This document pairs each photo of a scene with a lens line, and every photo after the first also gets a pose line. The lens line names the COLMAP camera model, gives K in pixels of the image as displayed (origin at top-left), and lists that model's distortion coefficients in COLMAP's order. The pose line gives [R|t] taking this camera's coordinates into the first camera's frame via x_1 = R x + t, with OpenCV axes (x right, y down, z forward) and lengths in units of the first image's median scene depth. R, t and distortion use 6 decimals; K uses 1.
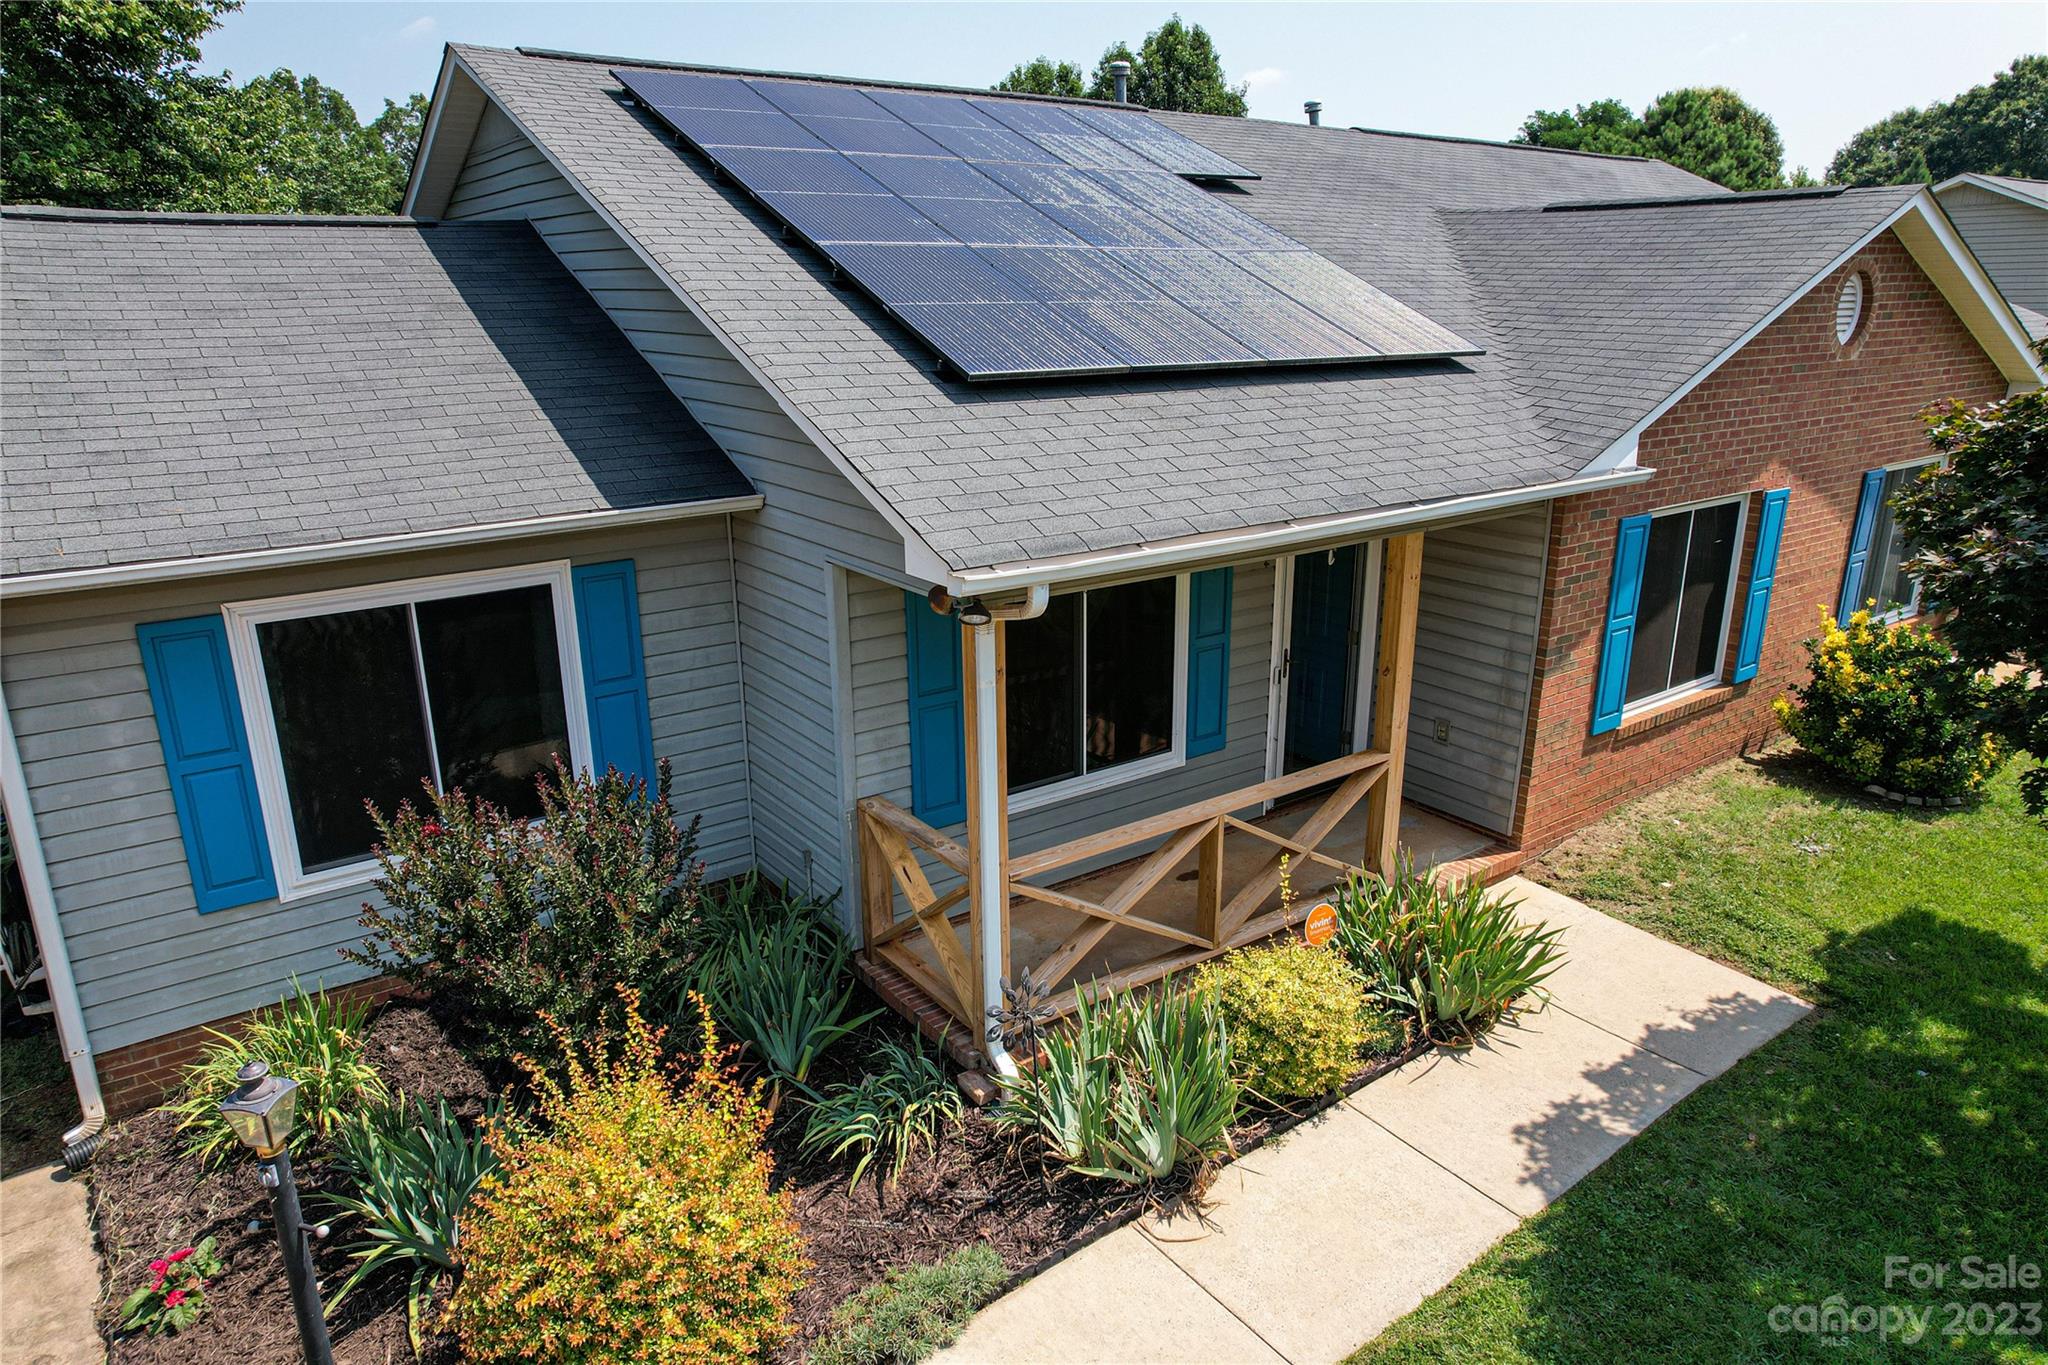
lens RADIAL K [[1309.6, 0, 1030.2], [0, 1309.6, 699.8], [0, 0, 1]] dist [-0.079881, 0.073065]
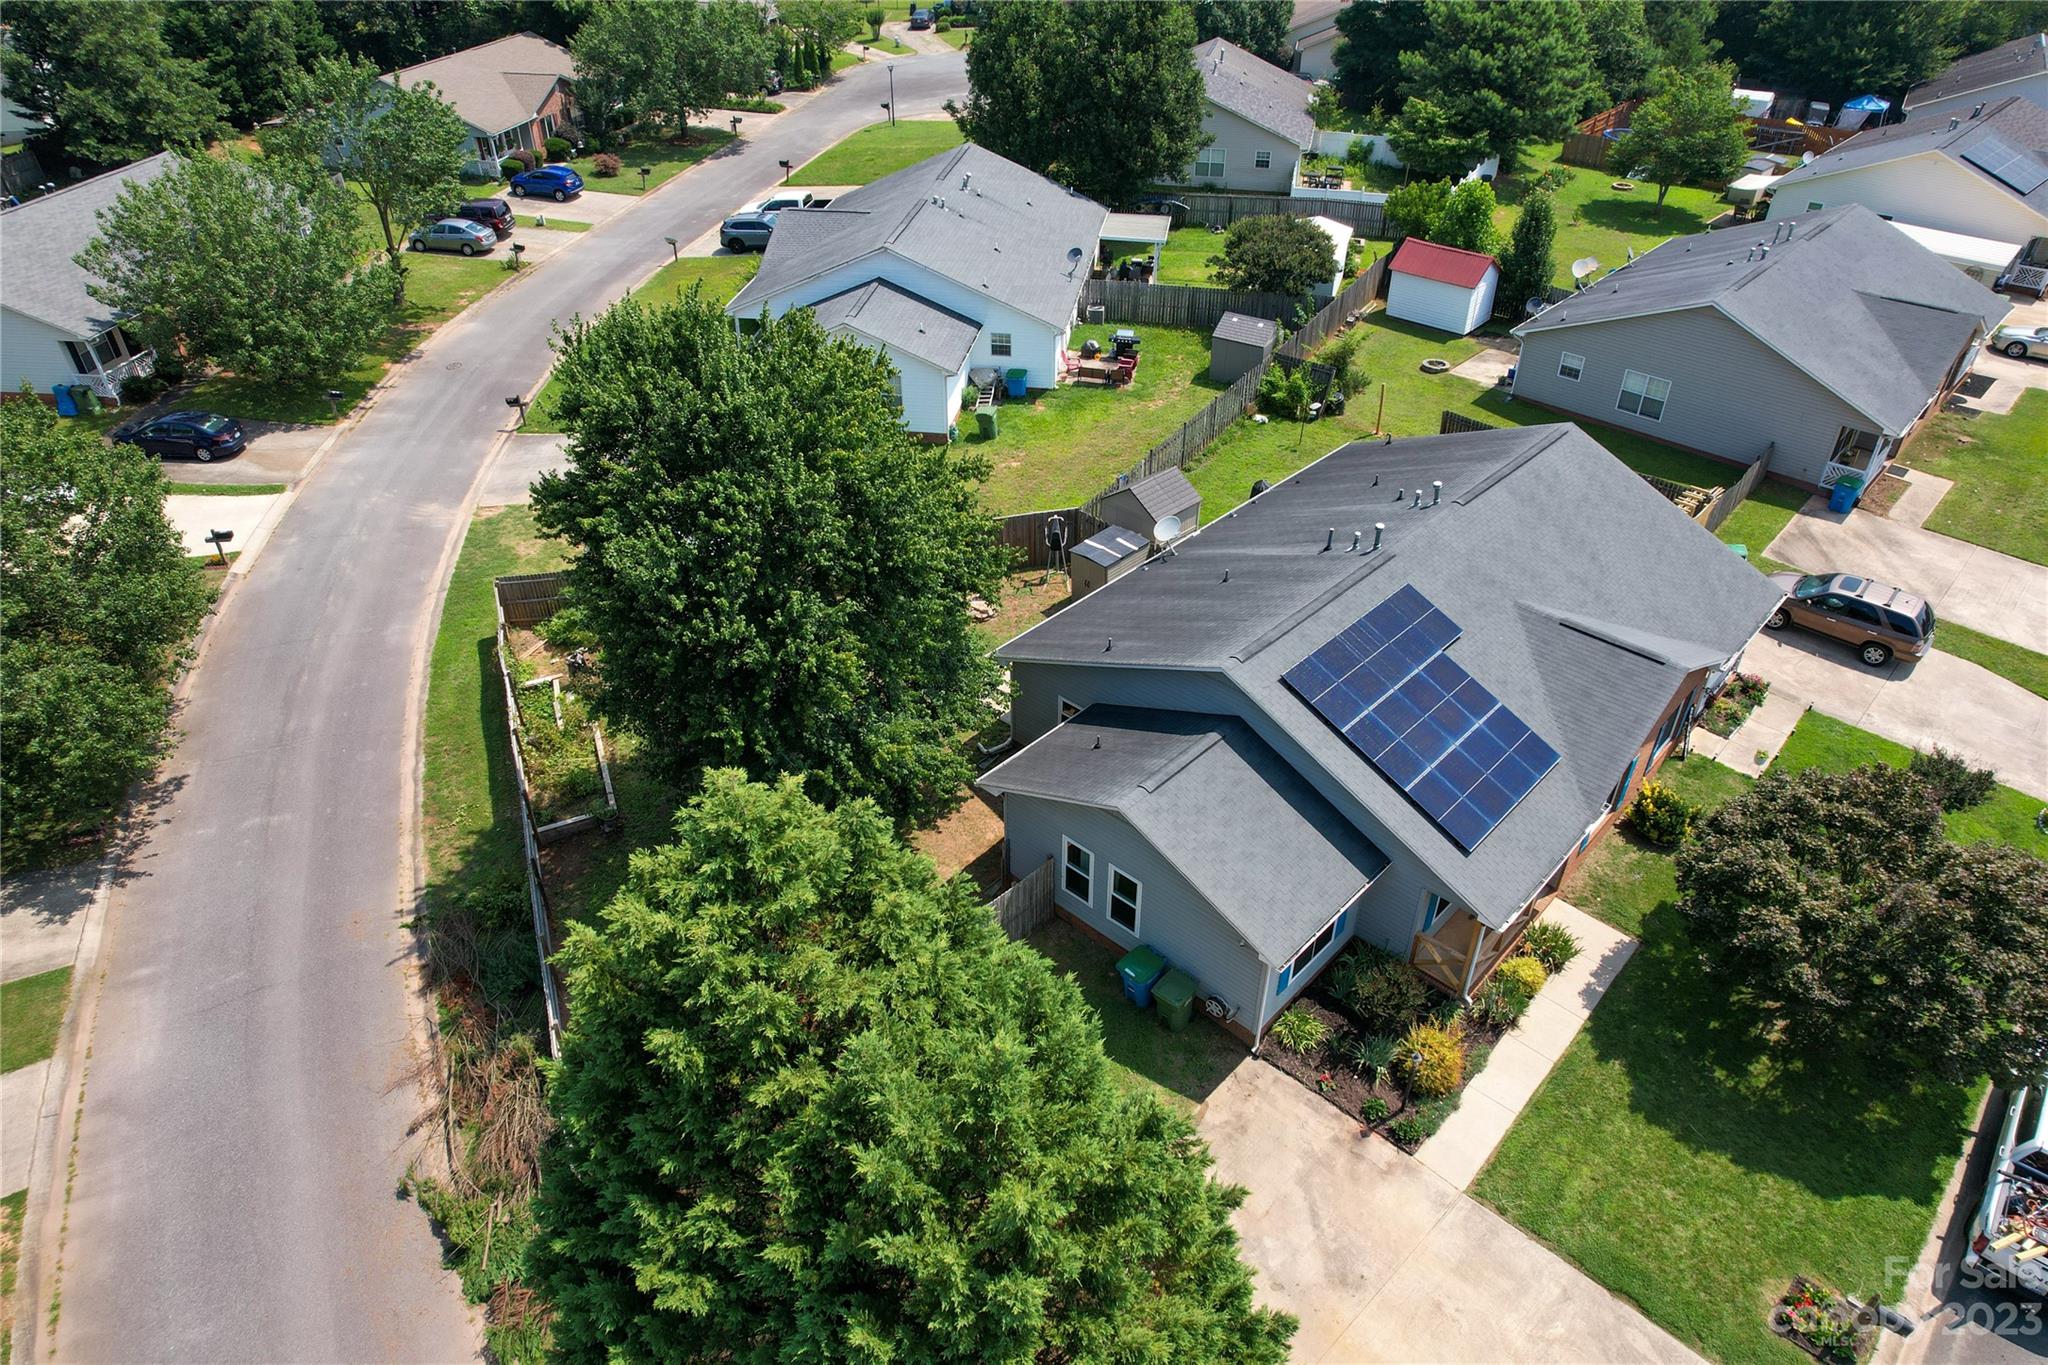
lens RADIAL K [[1309.6, 0, 1030.2], [0, 1309.6, 699.8], [0, 0, 1]] dist [-0.079881, 0.073065]
pose [[0.981698, -0.108306, 0.156652, -1.561234], [0.053931, 0.946976, 0.316745, -1.622967], [-0.182651, -0.302500, 0.935485, -1.882814]]
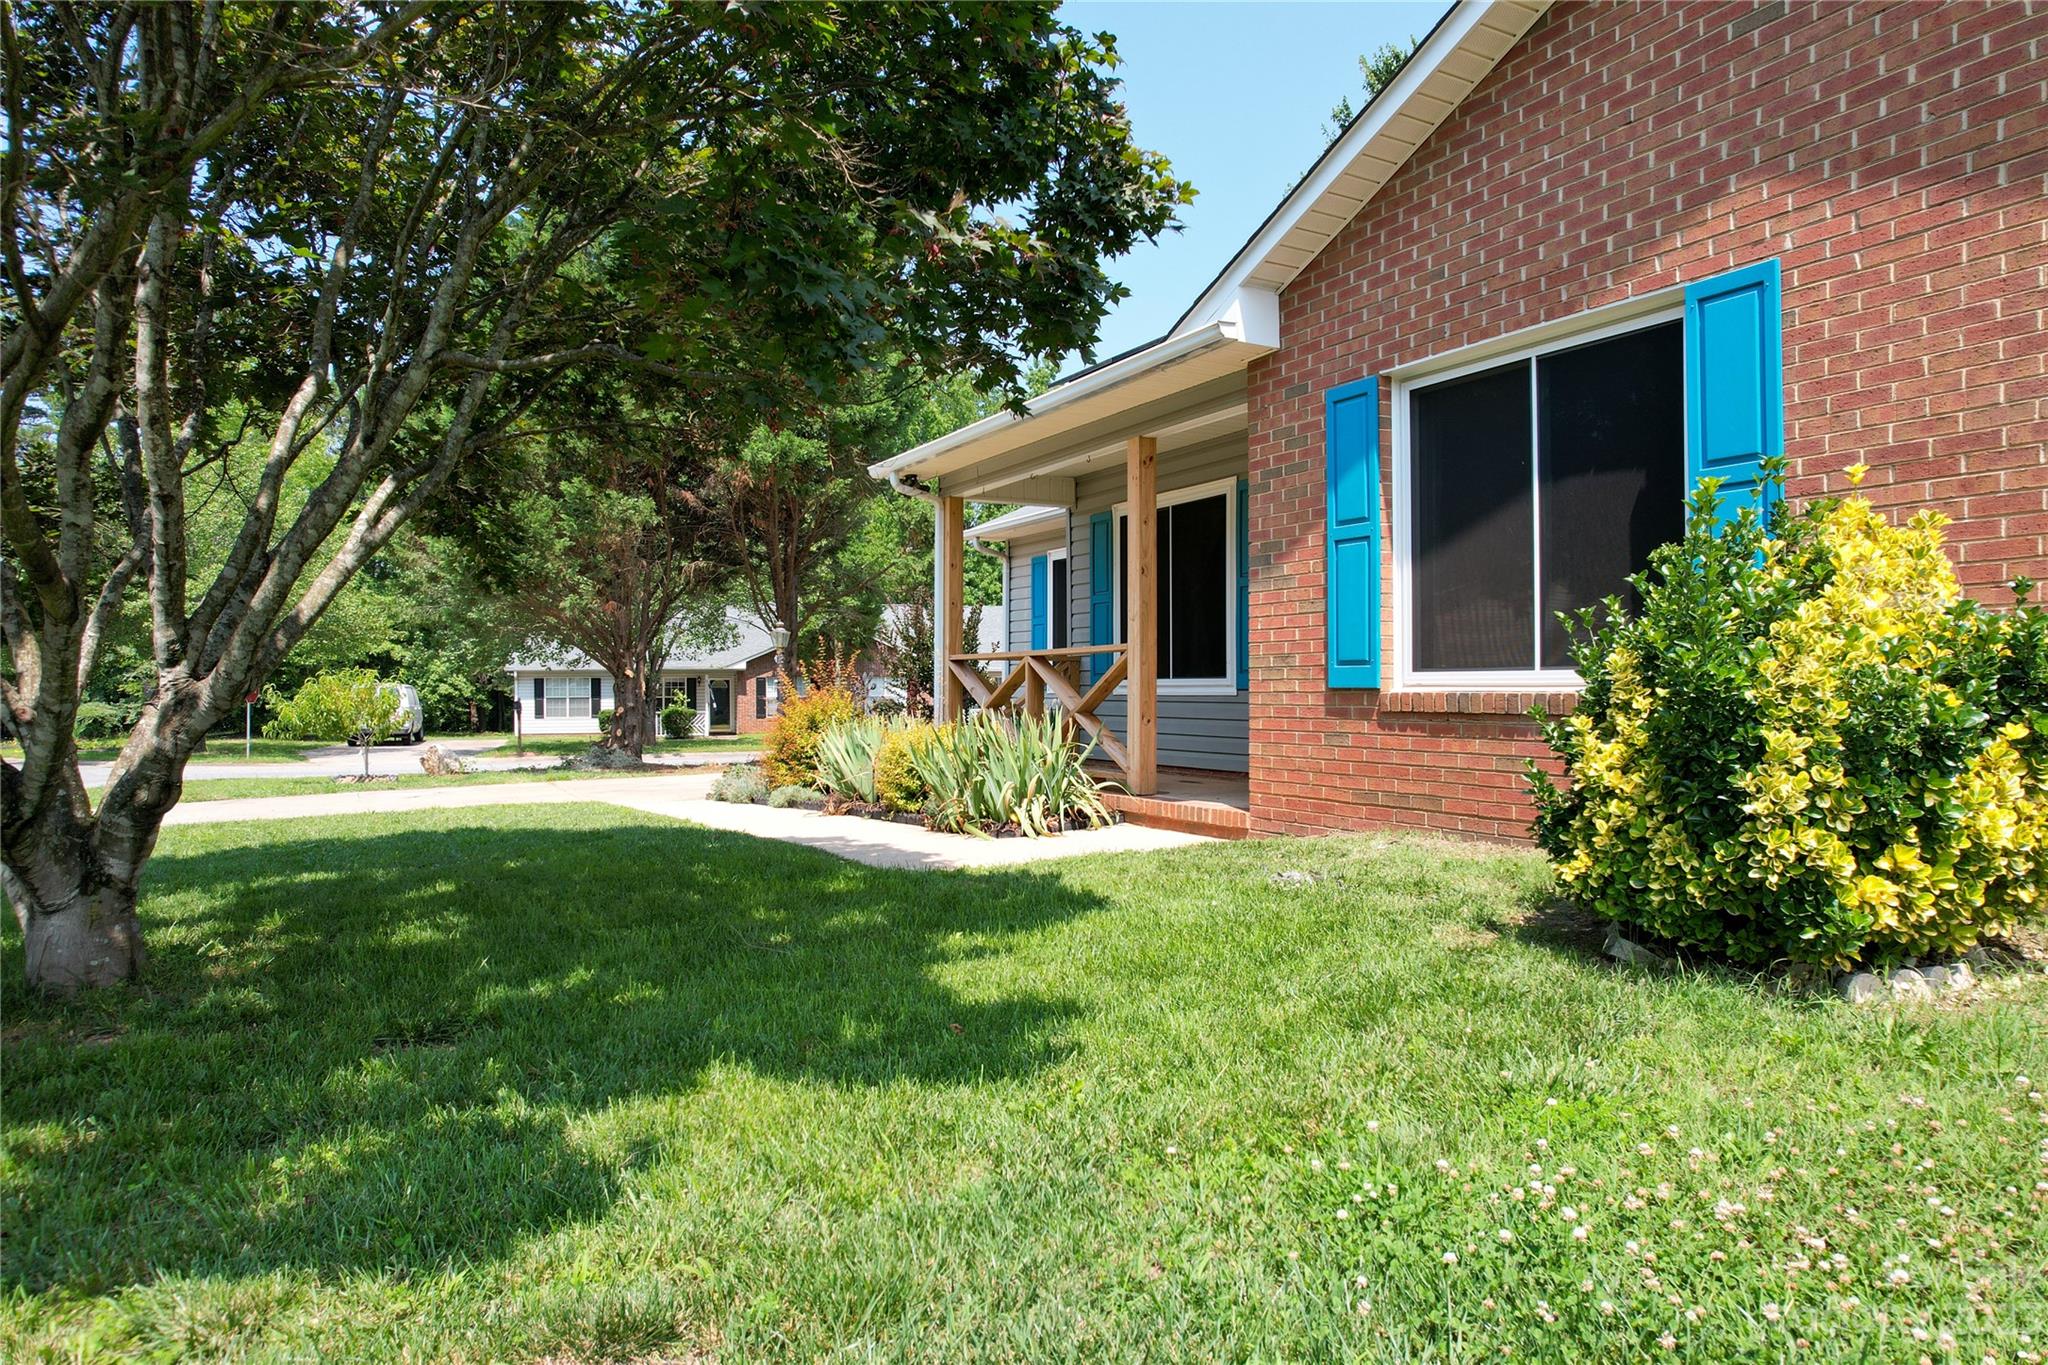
lens RADIAL K [[1309.6, 0, 1030.2], [0, 1309.6, 699.8], [0, 0, 1]] dist [-0.079881, 0.073065]
pose [[-0.129114, 0.006641, -0.991608, 1.336383], [-0.291223, 0.955628, 0.044320, 0.059242], [0.947902, 0.294501, -0.121451, 1.036983]]
